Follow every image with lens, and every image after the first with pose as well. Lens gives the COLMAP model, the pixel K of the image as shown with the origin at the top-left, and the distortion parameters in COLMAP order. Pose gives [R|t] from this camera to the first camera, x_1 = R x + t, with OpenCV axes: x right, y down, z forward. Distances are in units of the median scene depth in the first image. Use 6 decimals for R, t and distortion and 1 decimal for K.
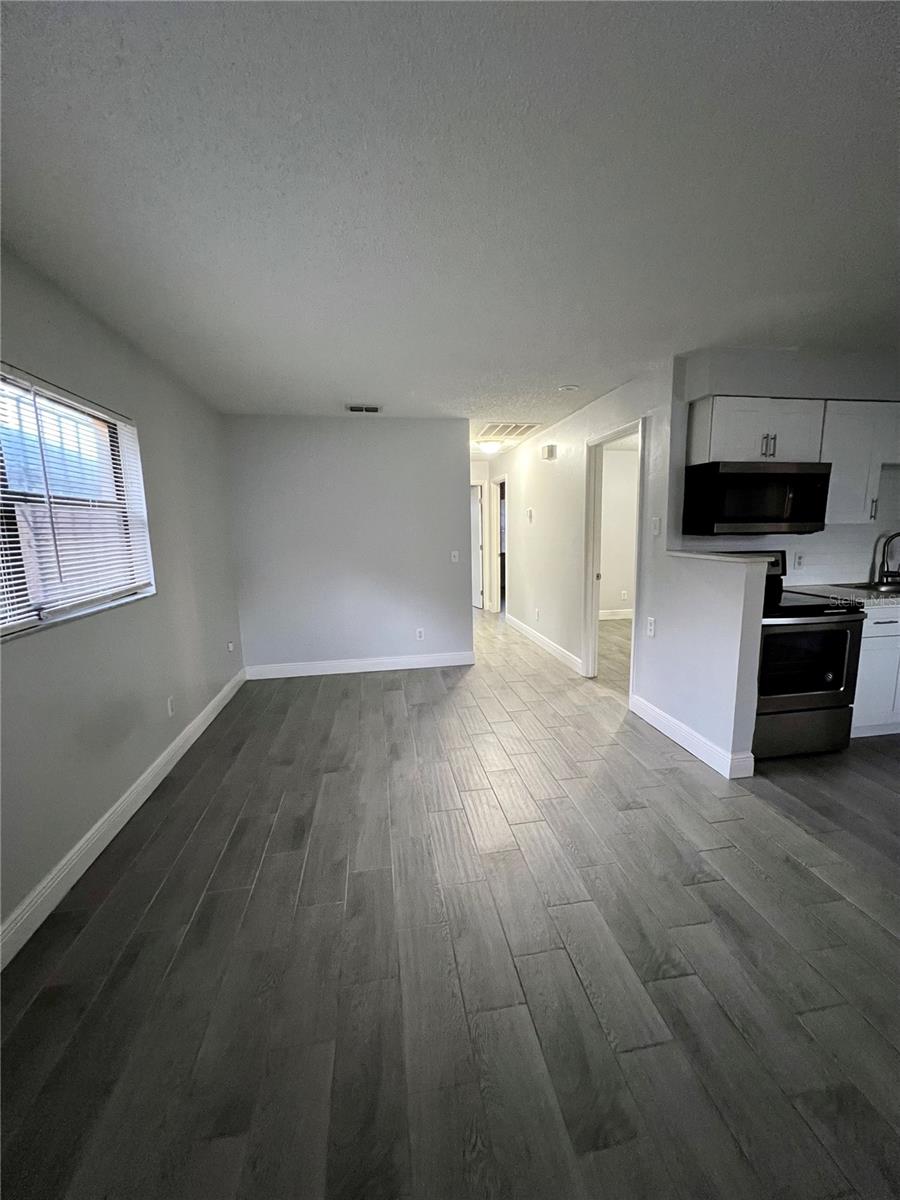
lens RADIAL K [[478.6, 0, 453.2], [0, 478.6, 600.3], [0, 0, 1]] dist [-0.001073, -0.000027]
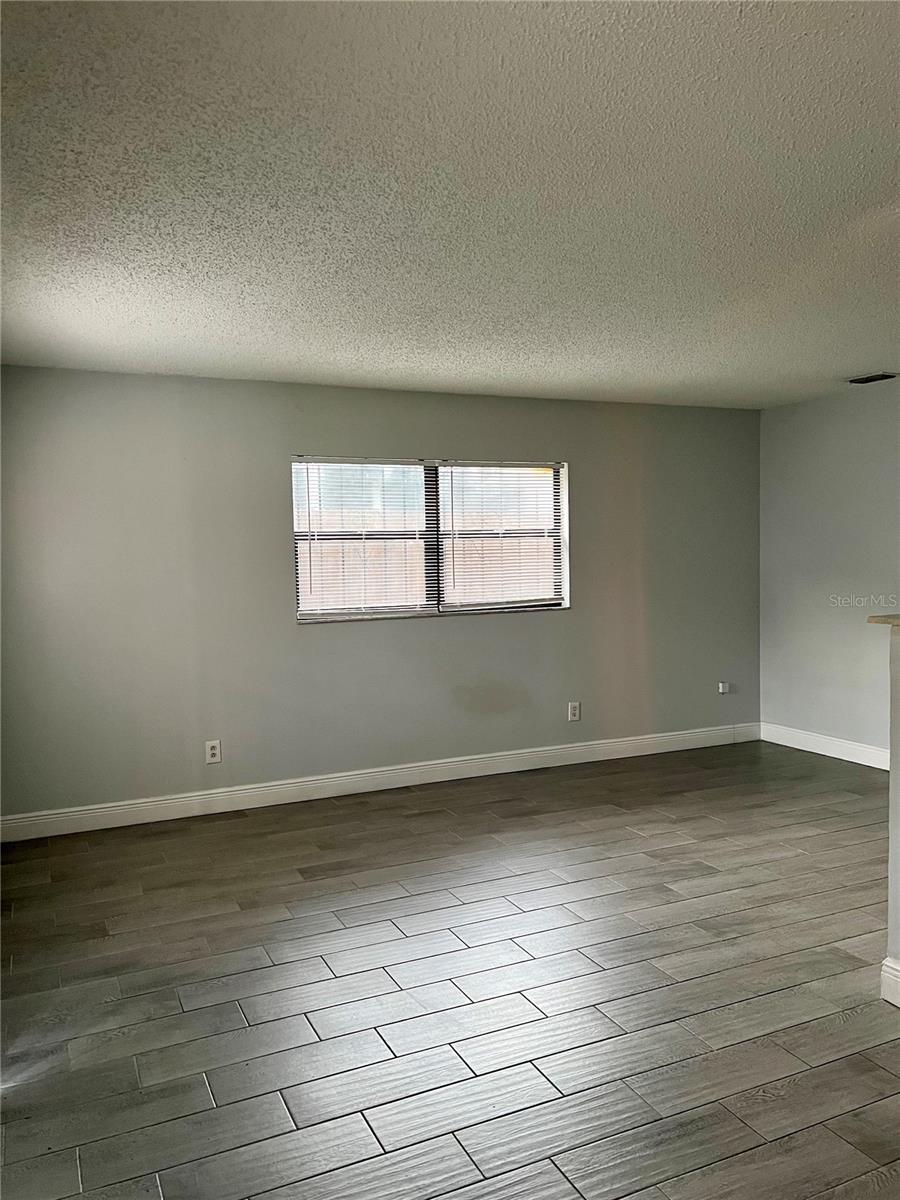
lens RADIAL K [[899.0, 0, 445.0], [0, 899.0, 602.4], [0, 0, 1]] dist [0.046422, -0.048593]
pose [[0.267623, 0.074626, -0.960629, 1.302498], [-0.139441, 0.989500, 0.038021, -0.059966], [0.953380, 0.123775, 0.275219, 0.124449]]
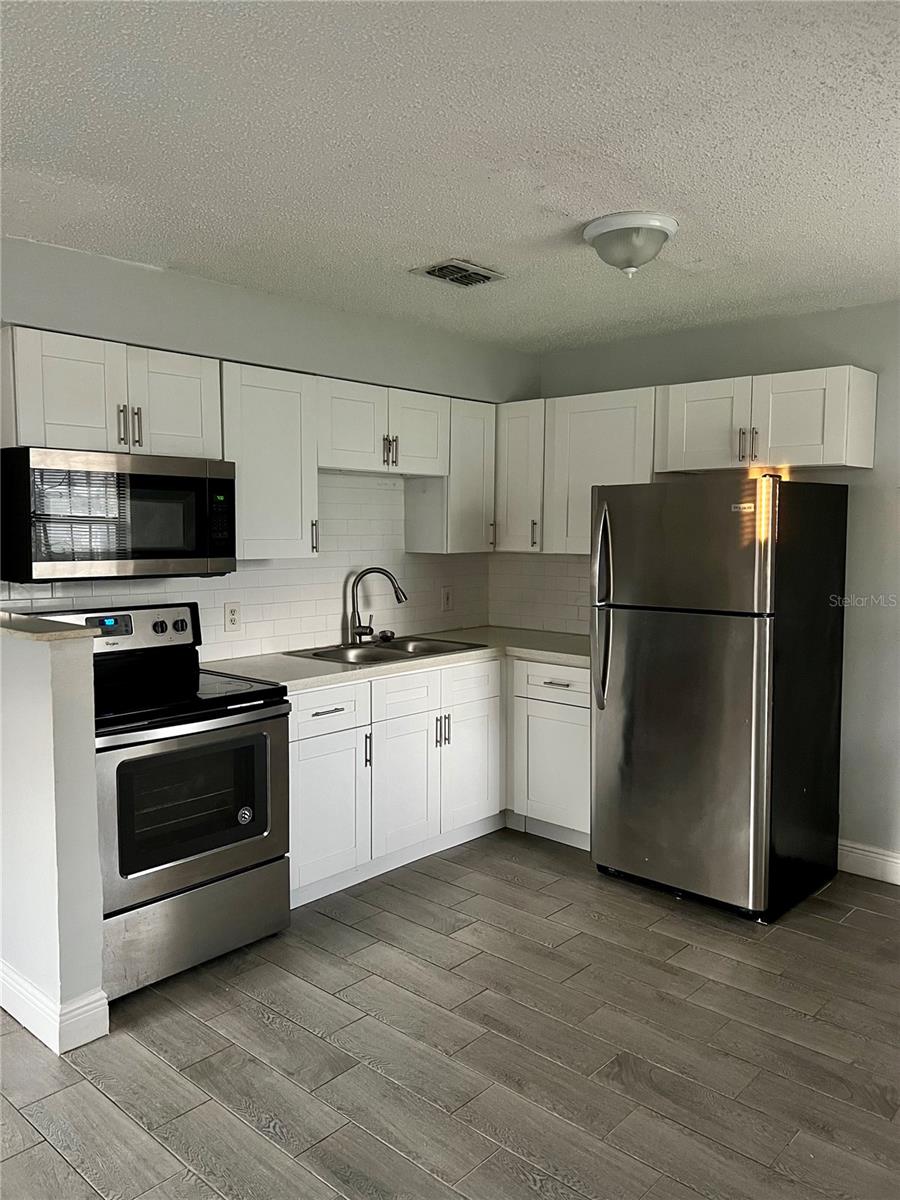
lens RADIAL K [[899.0, 0, 449.5], [0, 899.0, 599.3], [0, 0, 1]] dist [0.046422, -0.048593]
pose [[0.786116, -0.031785, 0.617261, 0.287153], [0.079586, 0.995569, -0.050092, -0.031584], [-0.612933, 0.088503, 0.785162, -0.067104]]
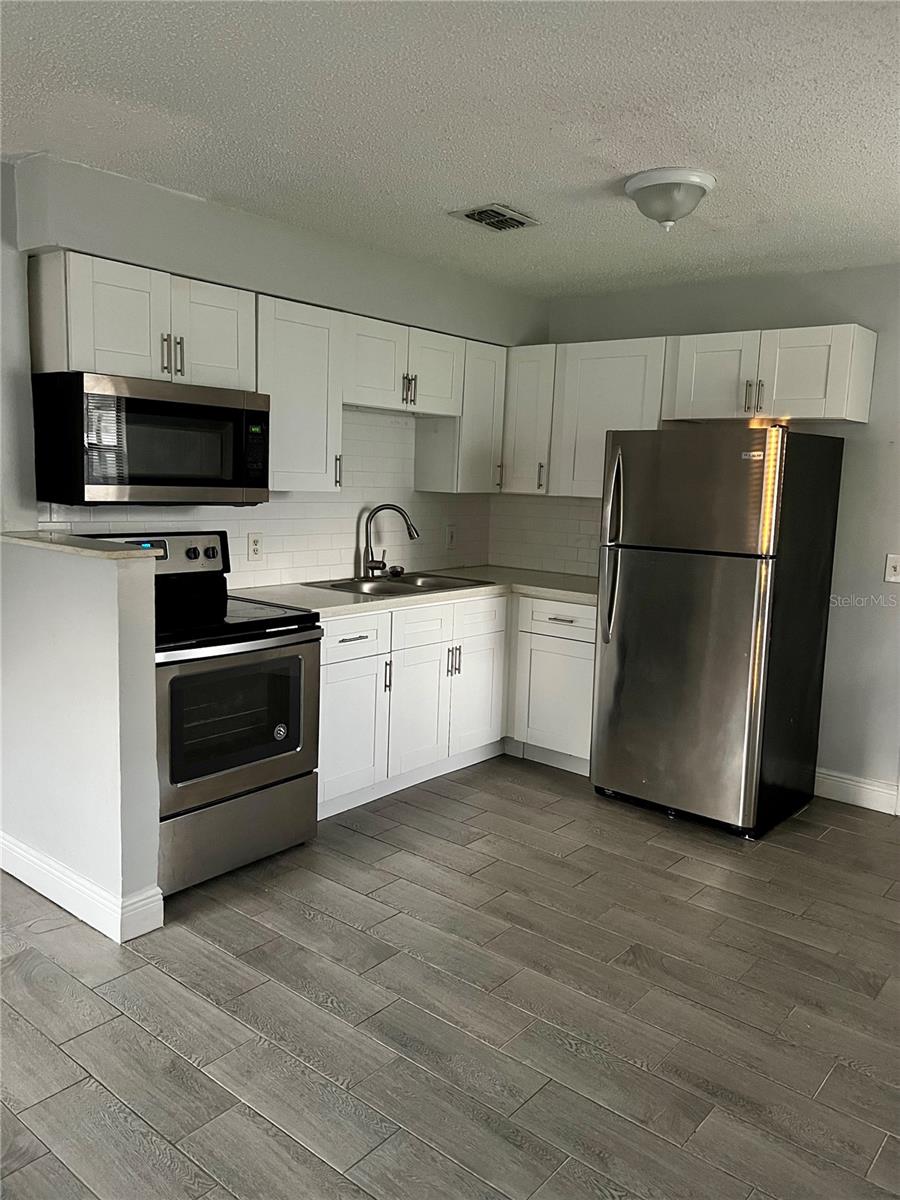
lens RADIAL K [[899.0, 0, 453.9], [0, 899.0, 600.6], [0, 0, 1]] dist [0.046422, -0.048593]
pose [[0.753109, -0.050281, 0.655972, 0.176719], [0.053895, 0.998439, 0.014656, -0.019644], [-0.655685, 0.024316, 0.754643, -0.058271]]
